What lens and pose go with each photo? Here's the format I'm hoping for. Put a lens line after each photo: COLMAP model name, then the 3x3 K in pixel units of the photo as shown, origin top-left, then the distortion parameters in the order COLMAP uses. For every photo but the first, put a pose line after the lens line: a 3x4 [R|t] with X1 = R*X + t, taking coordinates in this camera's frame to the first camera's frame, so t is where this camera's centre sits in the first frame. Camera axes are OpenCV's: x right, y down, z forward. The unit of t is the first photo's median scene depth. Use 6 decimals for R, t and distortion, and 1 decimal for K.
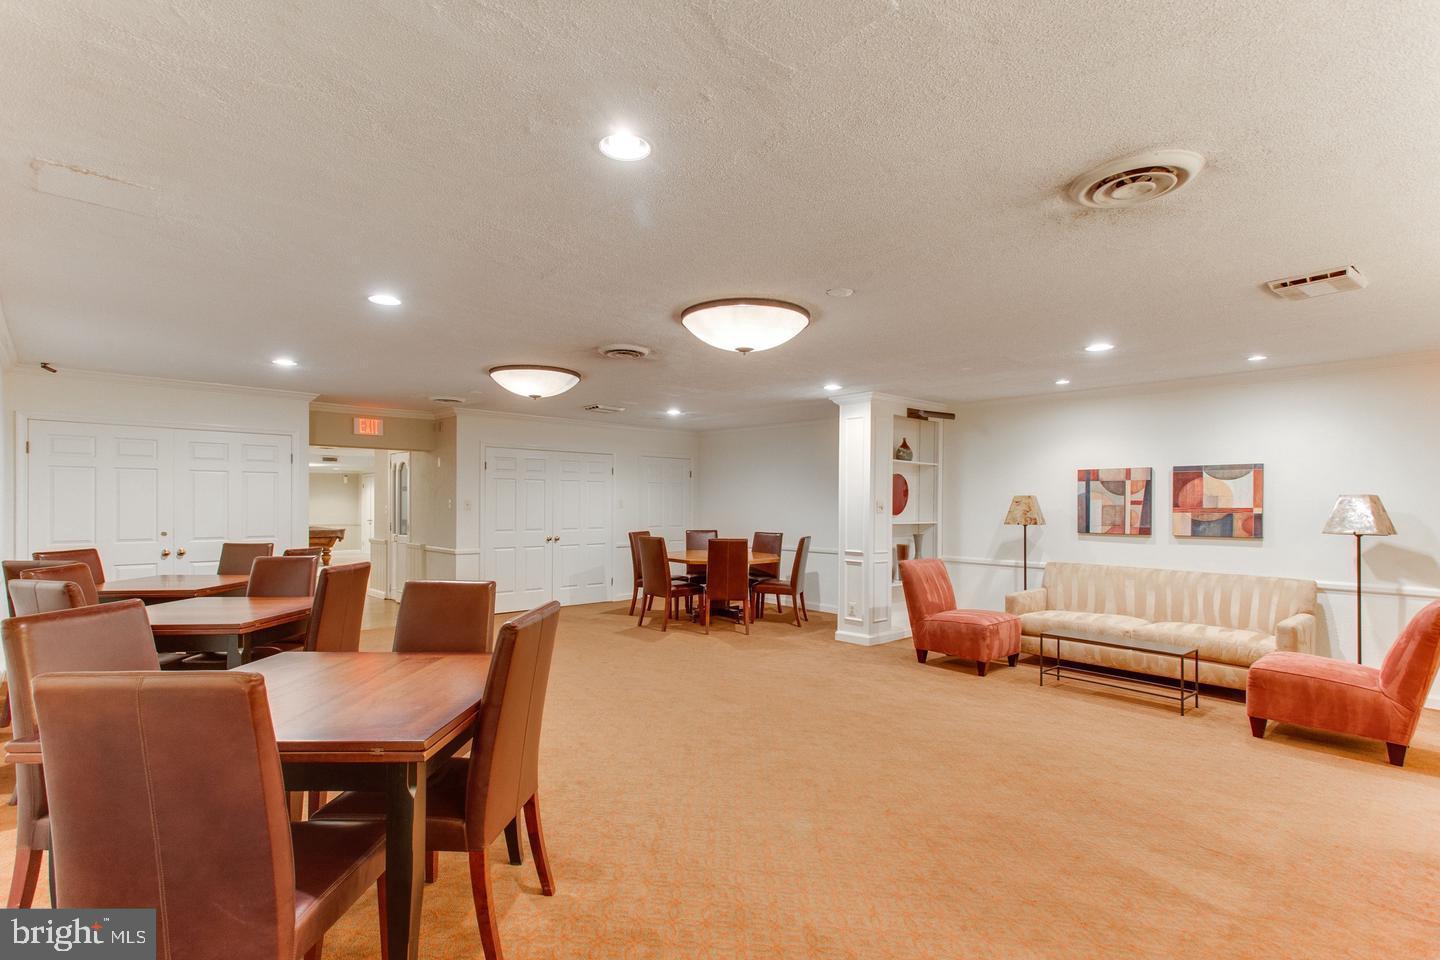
lens RADIAL K [[680.8, 0, 720.0], [0, 680.8, 490.1], [0, 0, 1]] dist [0.029759, 0.002526]
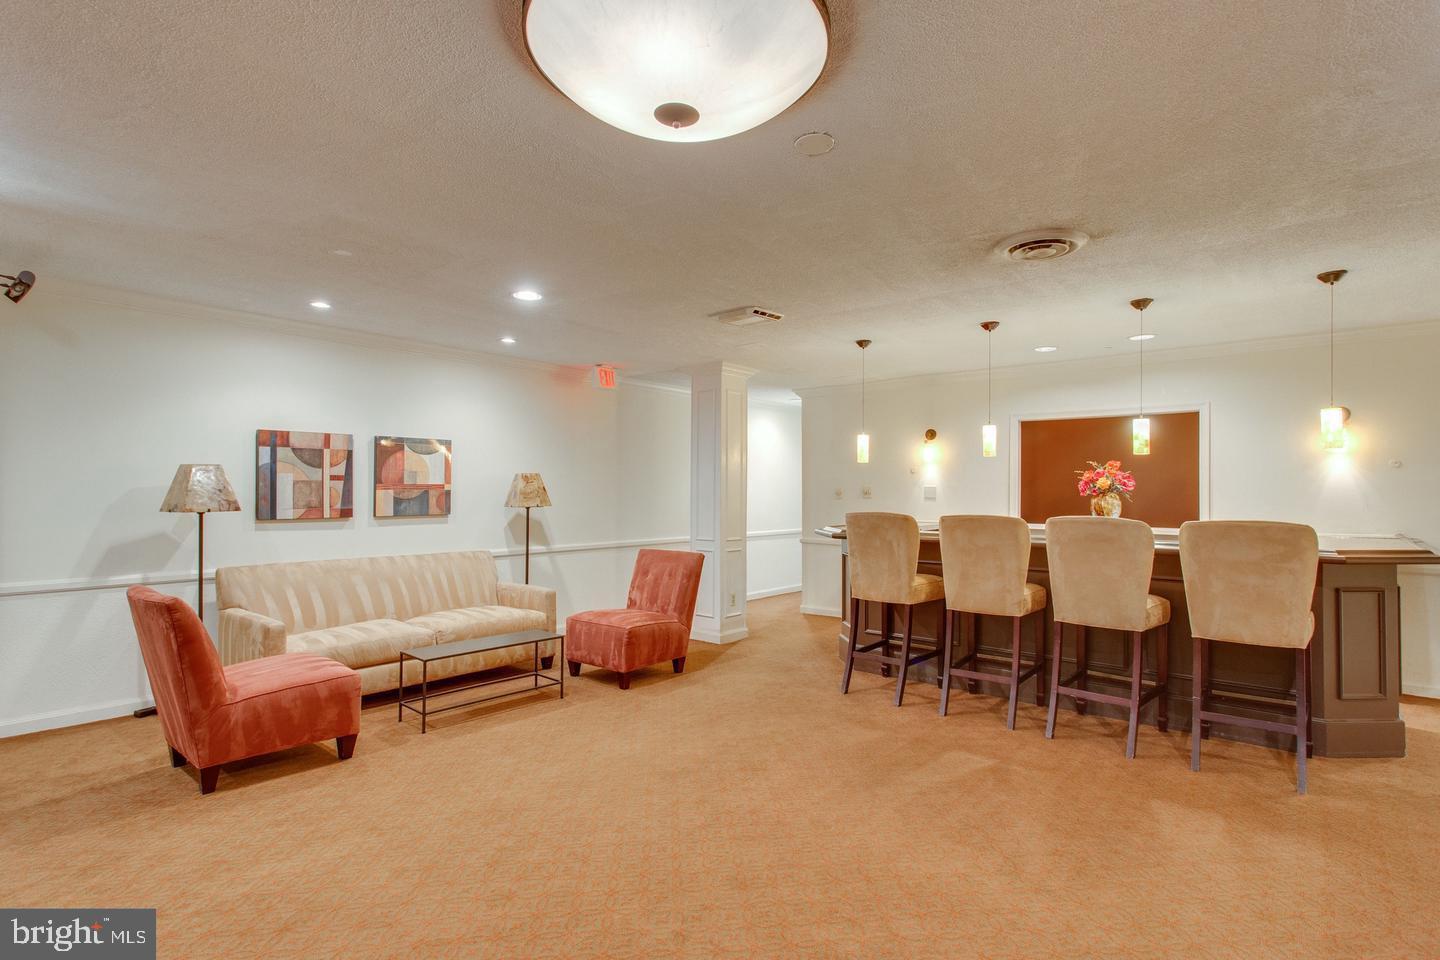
lens RADIAL K [[640.8, 0, 720.0], [0, 640.8, 483.2], [0, 0, 1]] dist [0.001250, 0.000004]
pose [[-0.029305, 0.019060, 0.999389, -0.150330], [-0.006762, 0.999792, -0.019266, 0.037304], [-0.999548, -0.007322, -0.029170, 0.604520]]
